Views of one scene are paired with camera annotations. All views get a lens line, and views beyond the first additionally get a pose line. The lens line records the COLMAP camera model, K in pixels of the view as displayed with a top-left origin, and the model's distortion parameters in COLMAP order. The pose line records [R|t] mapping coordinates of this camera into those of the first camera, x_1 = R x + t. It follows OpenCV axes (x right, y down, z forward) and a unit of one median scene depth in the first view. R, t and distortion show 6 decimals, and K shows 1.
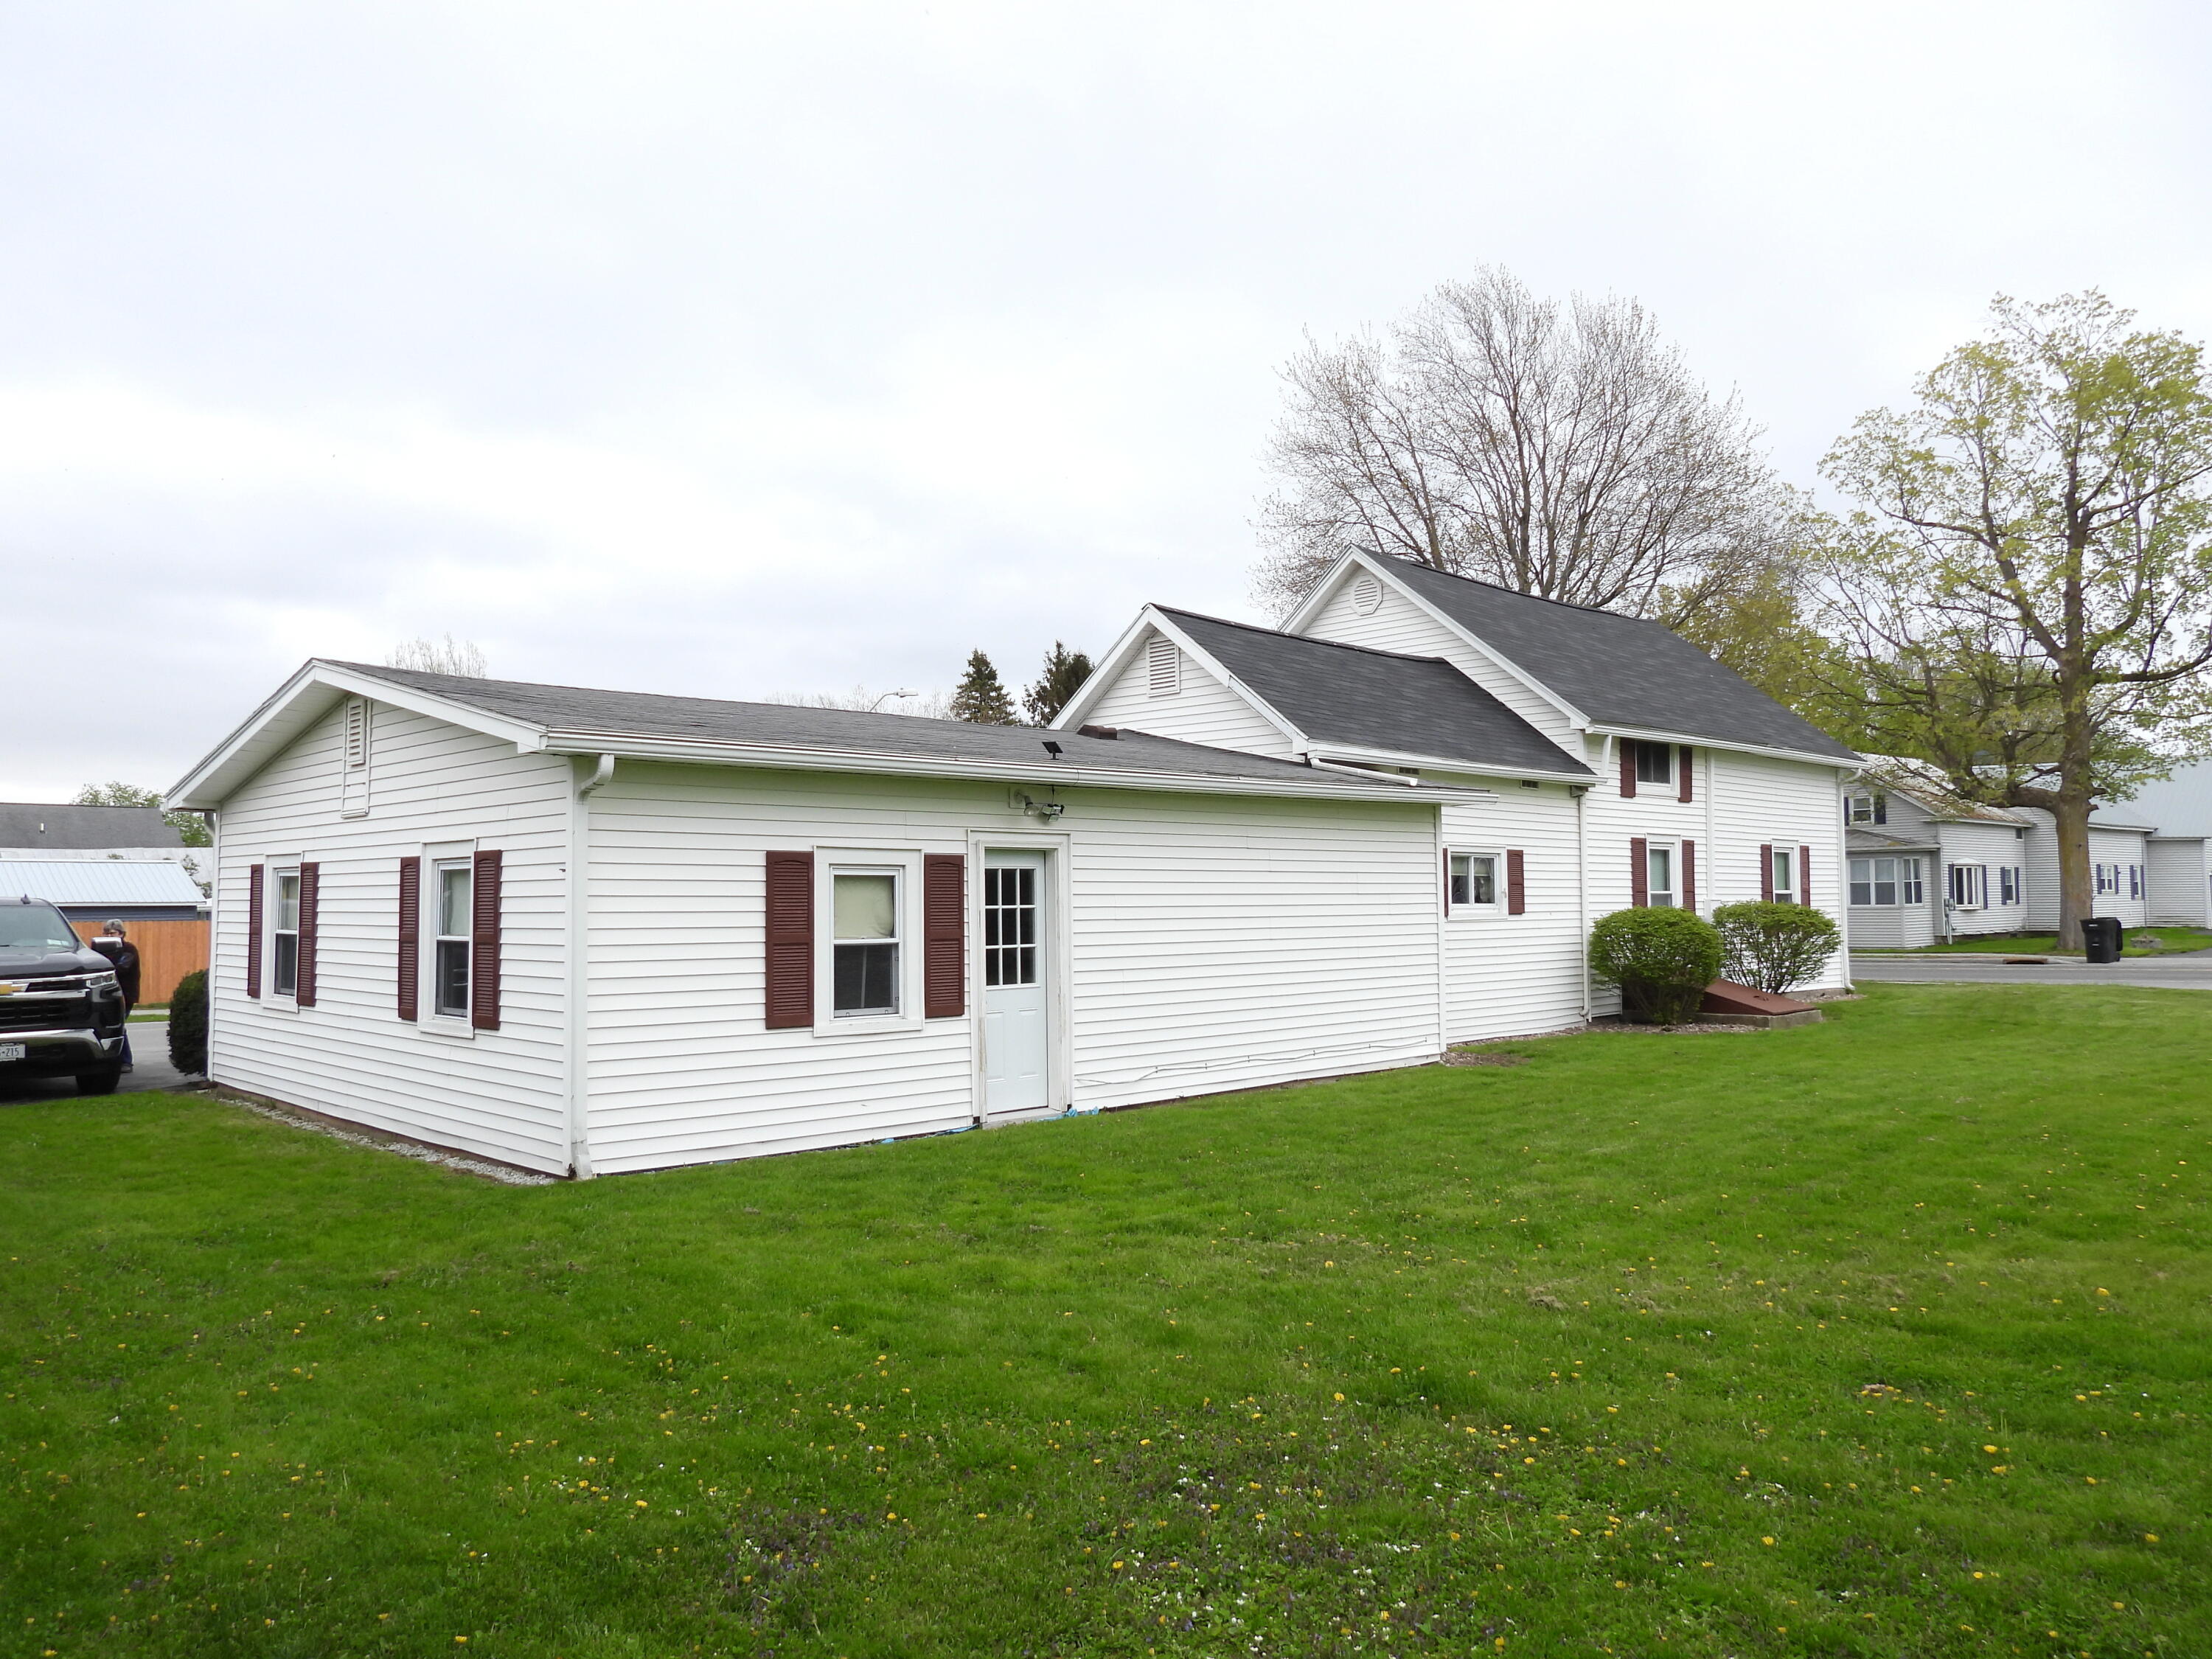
lens RADIAL K [[1560.4, 0, 1106.0], [0, 1560.4, 829.5], [0, 0, 1]] dist [-0.004067, 0.001917]
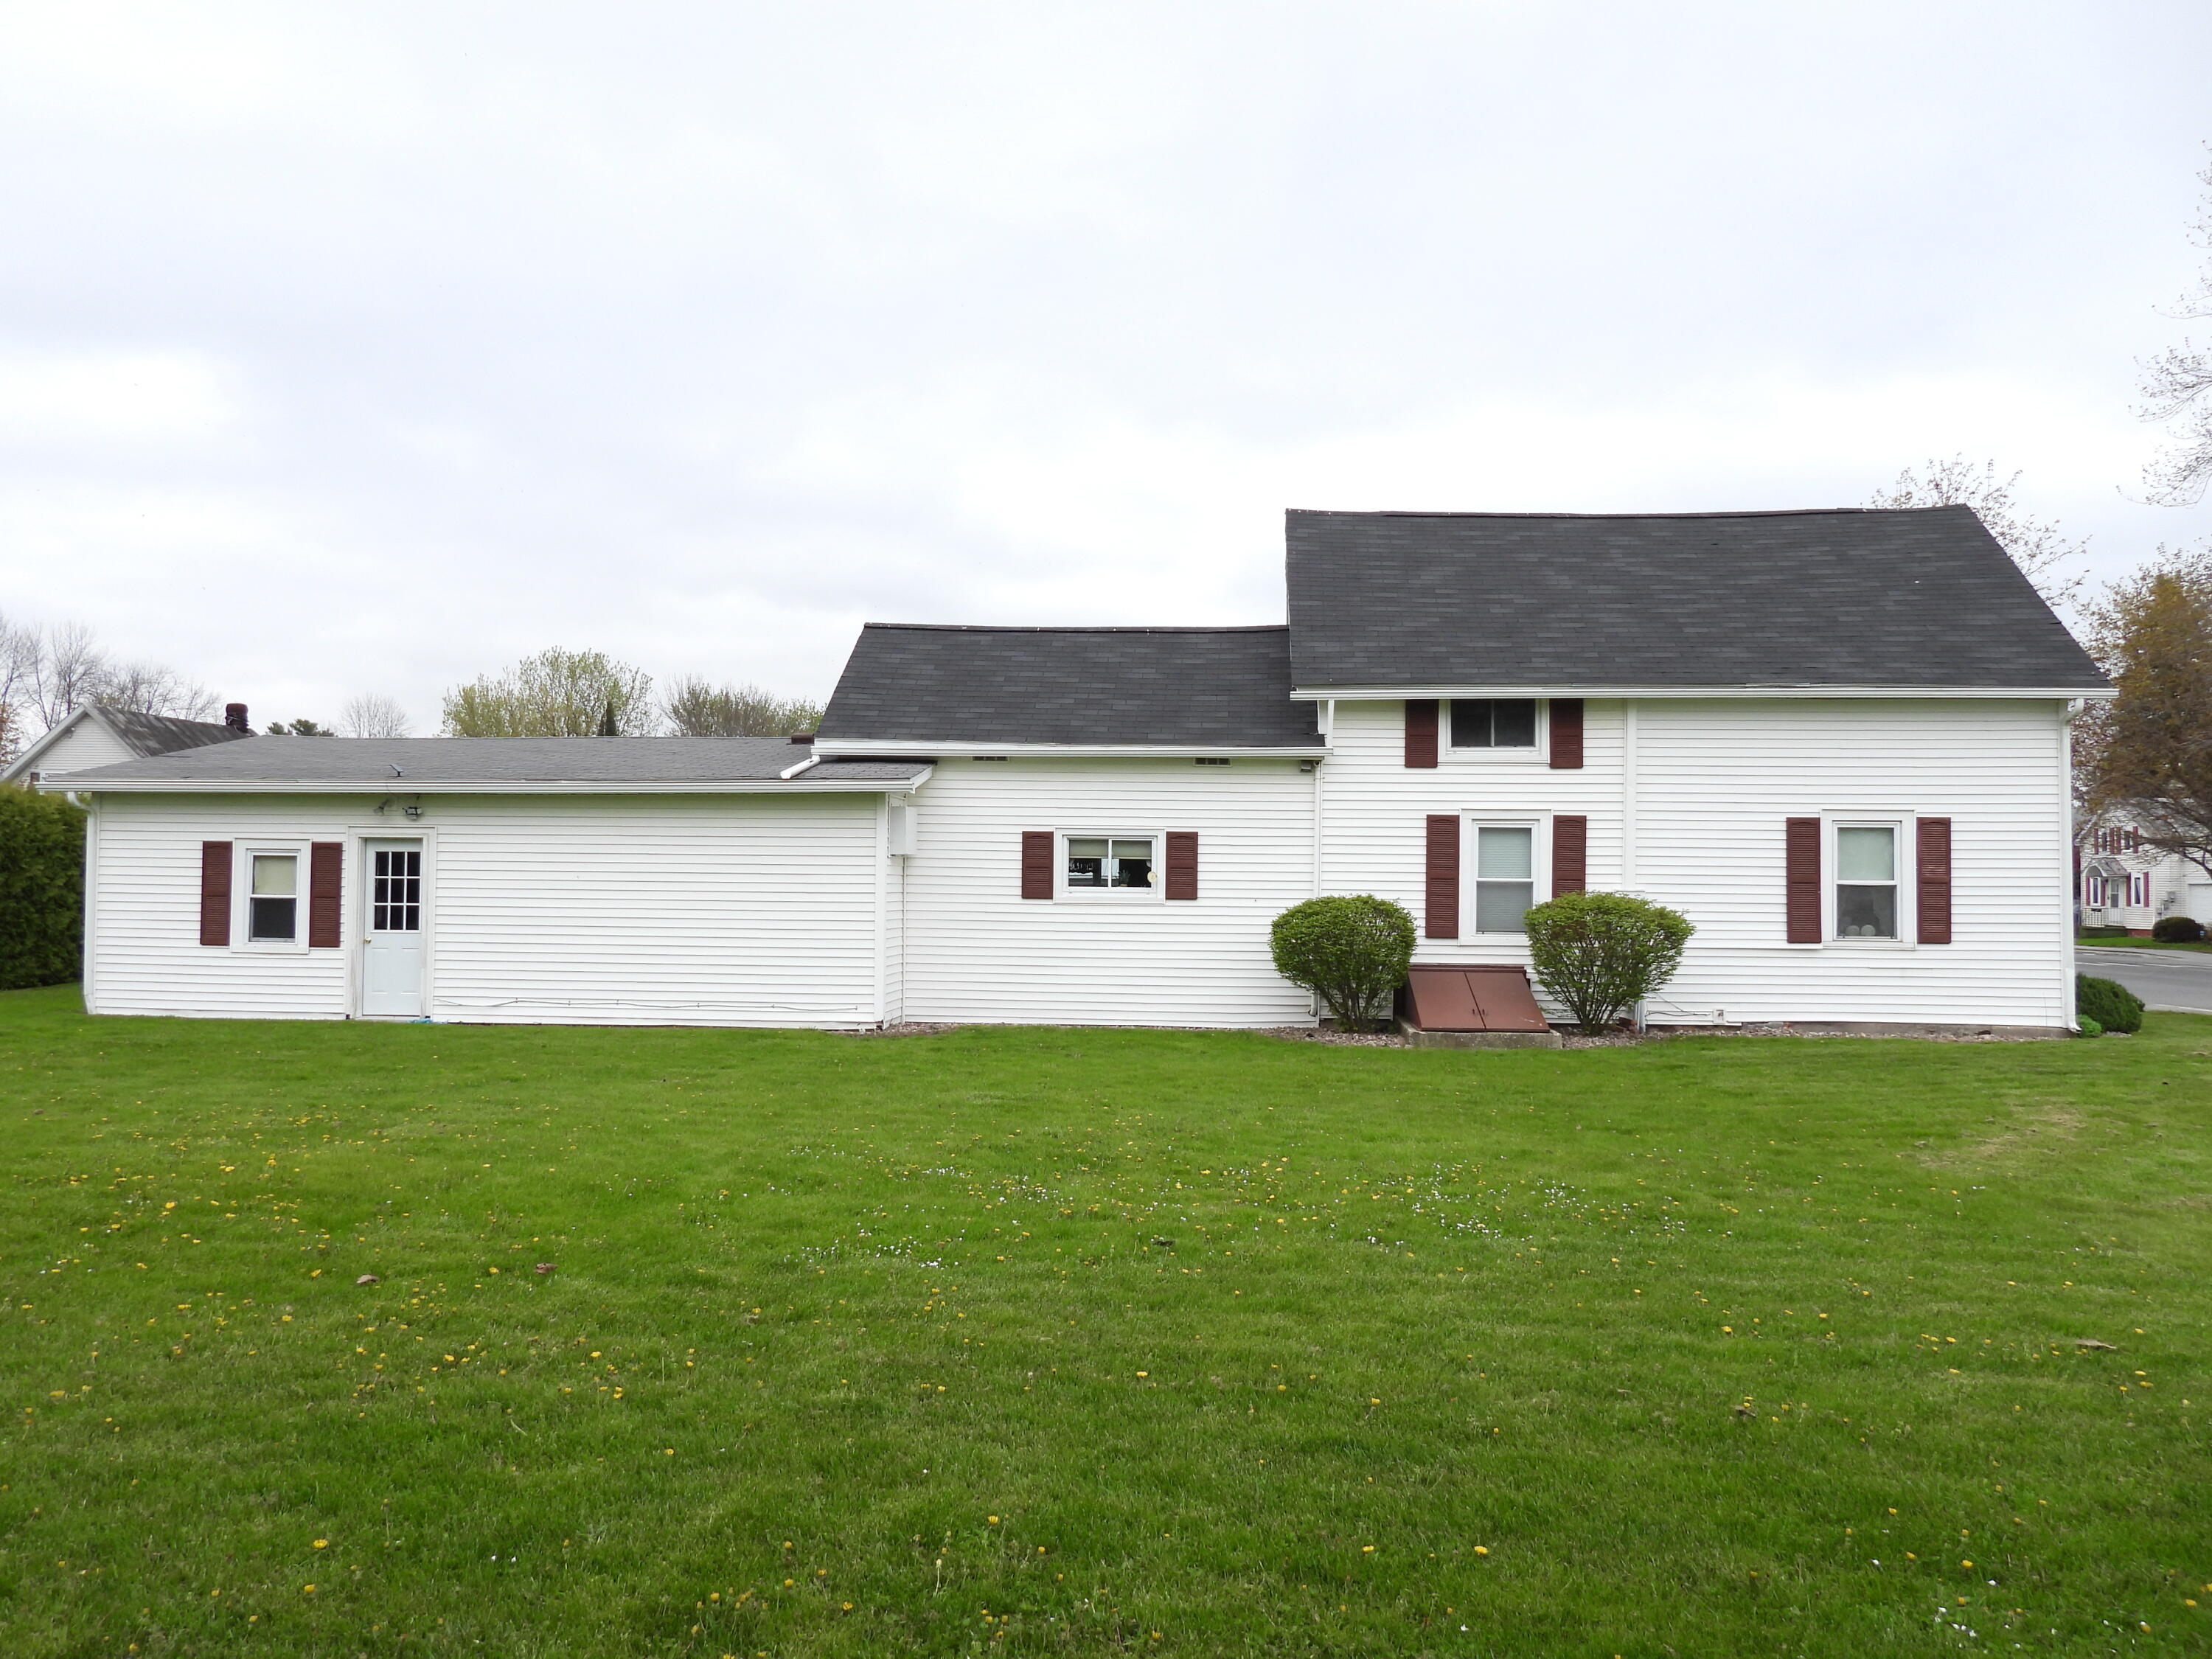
lens RADIAL K [[1560.4, 0, 1106.0], [0, 1560.4, 829.5], [0, 0, 1]] dist [-0.004067, 0.001917]
pose [[0.657123, 0.020929, -0.753493, 1.465888], [0.018537, 0.998863, 0.043910, -0.047232], [0.753555, -0.042822, 0.655988, 0.533985]]
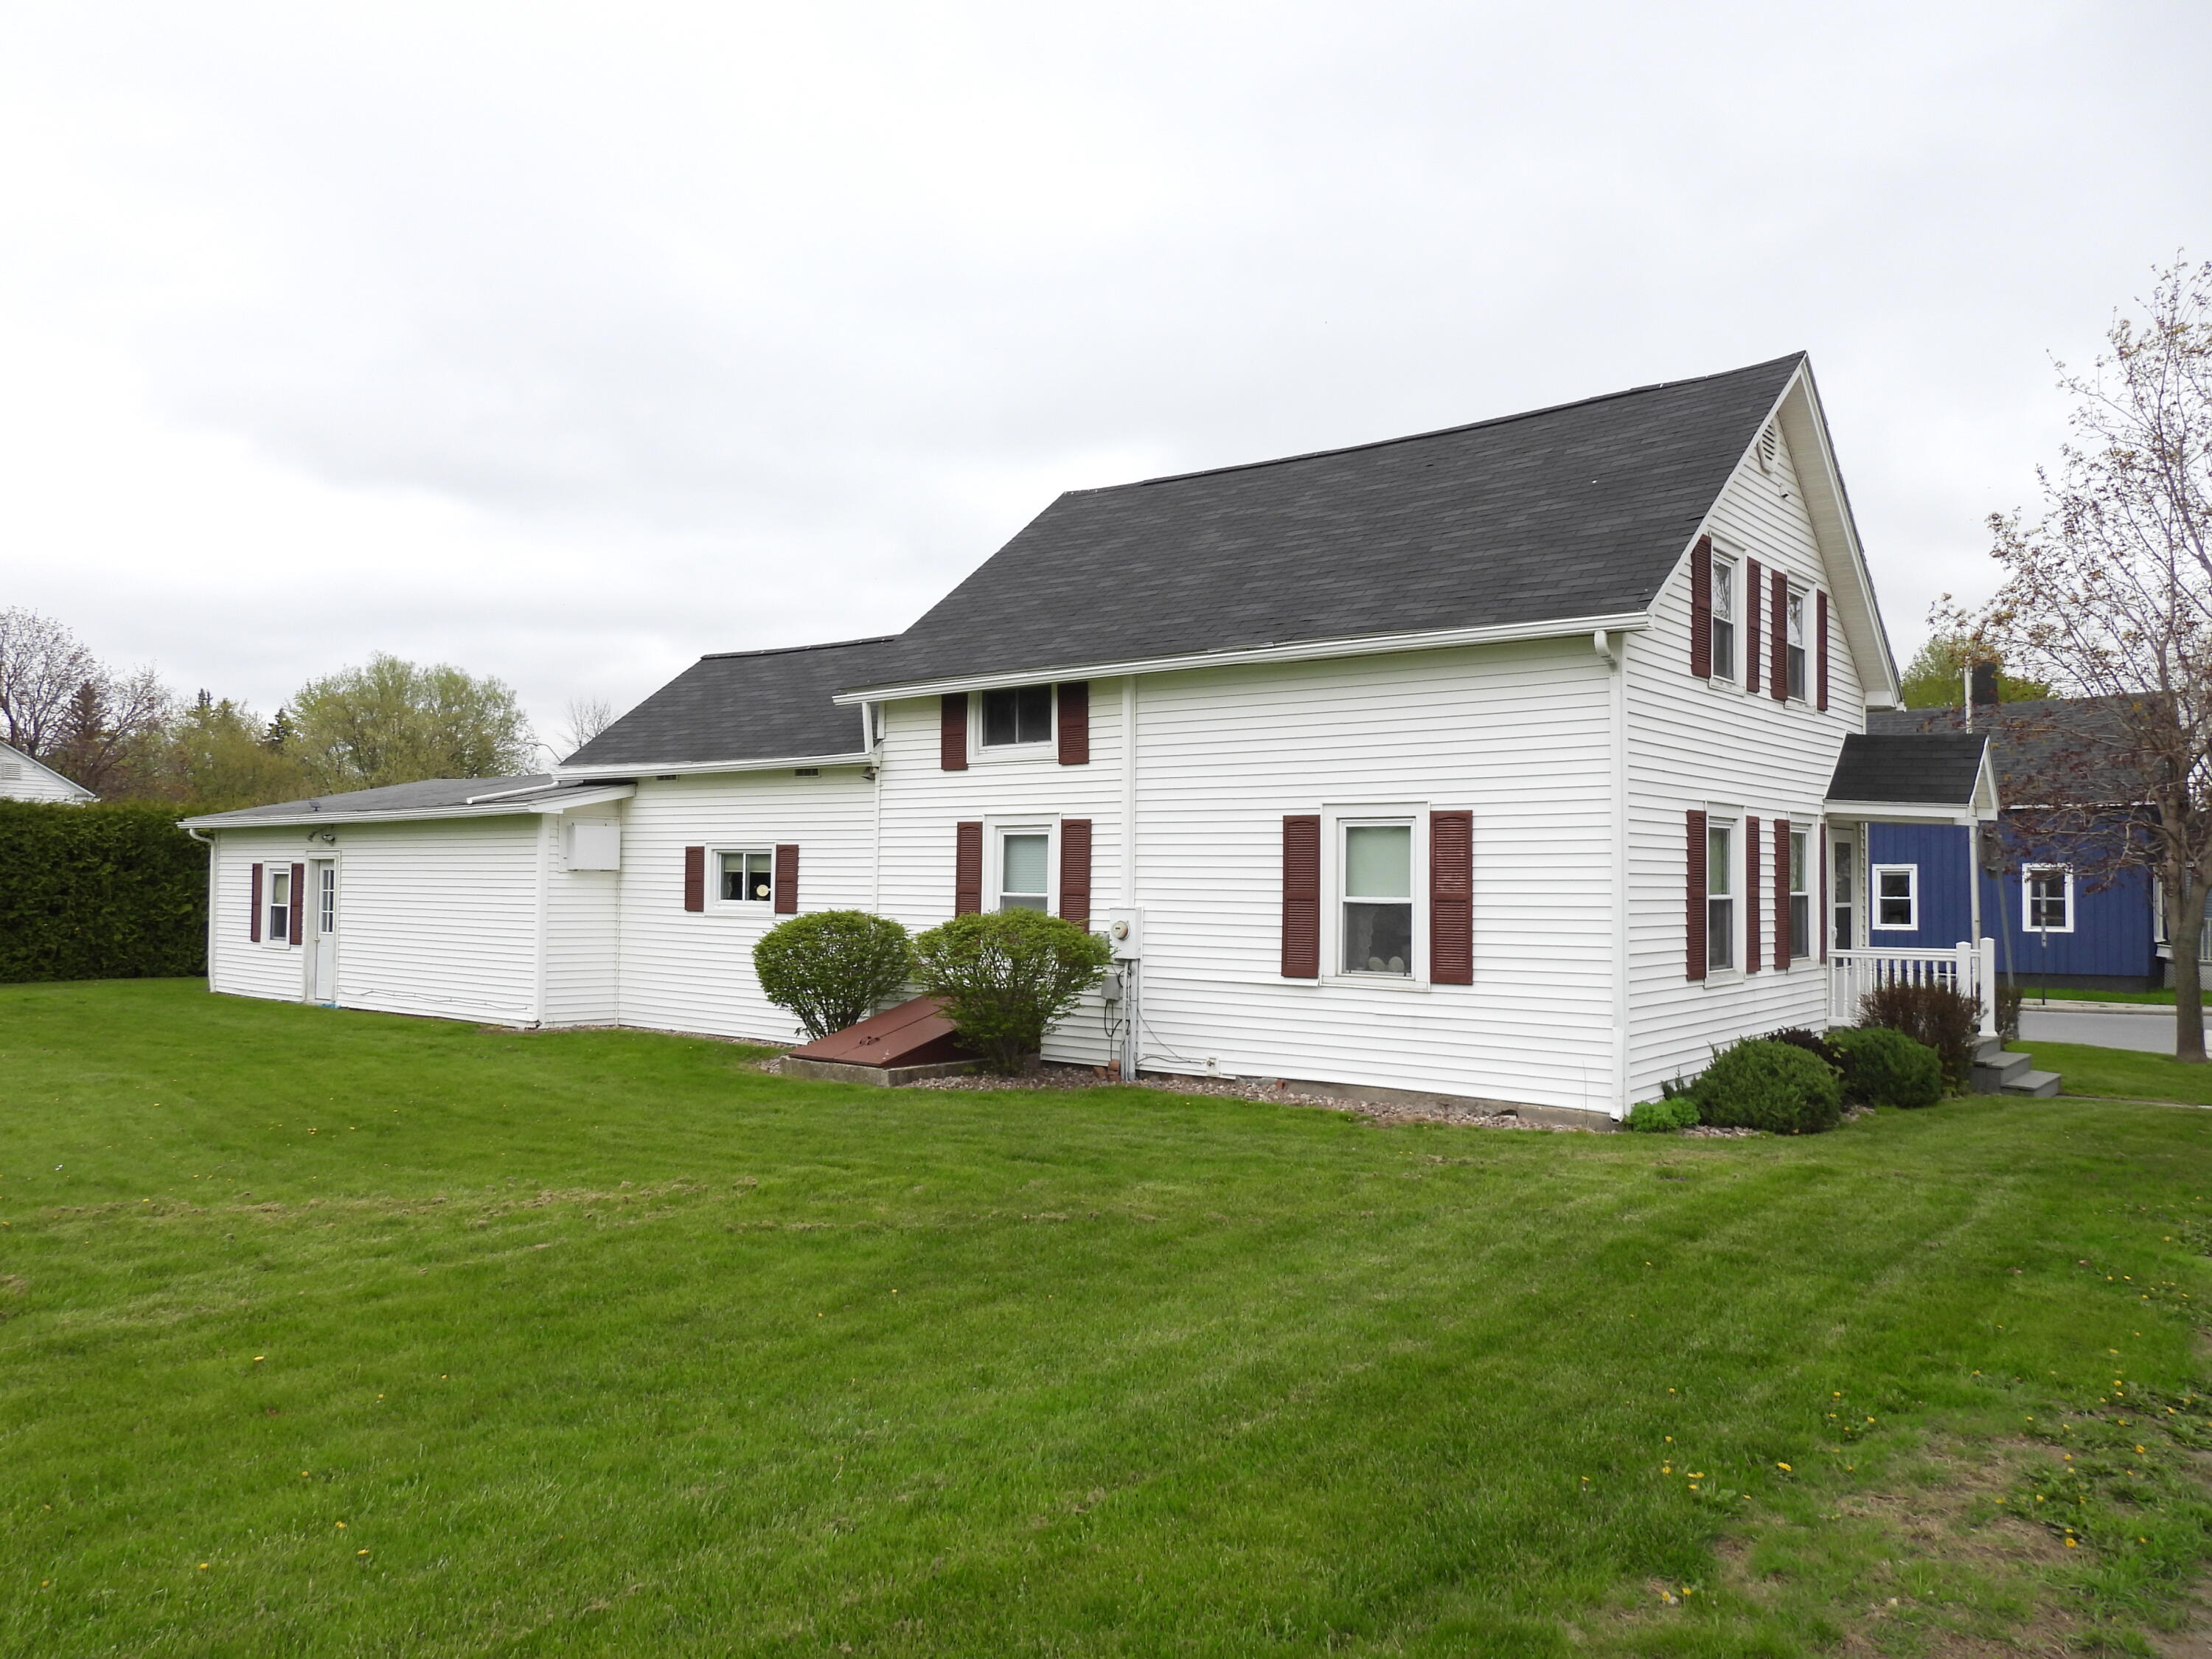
lens RADIAL K [[1560.4, 0, 1106.0], [0, 1560.4, 829.5], [0, 0, 1]] dist [-0.004067, 0.001917]
pose [[0.127525, 0.007271, -0.991809, 1.880409], [0.056798, 0.998279, 0.014622, 0.001964], [0.990208, -0.058198, 0.126892, 1.661962]]
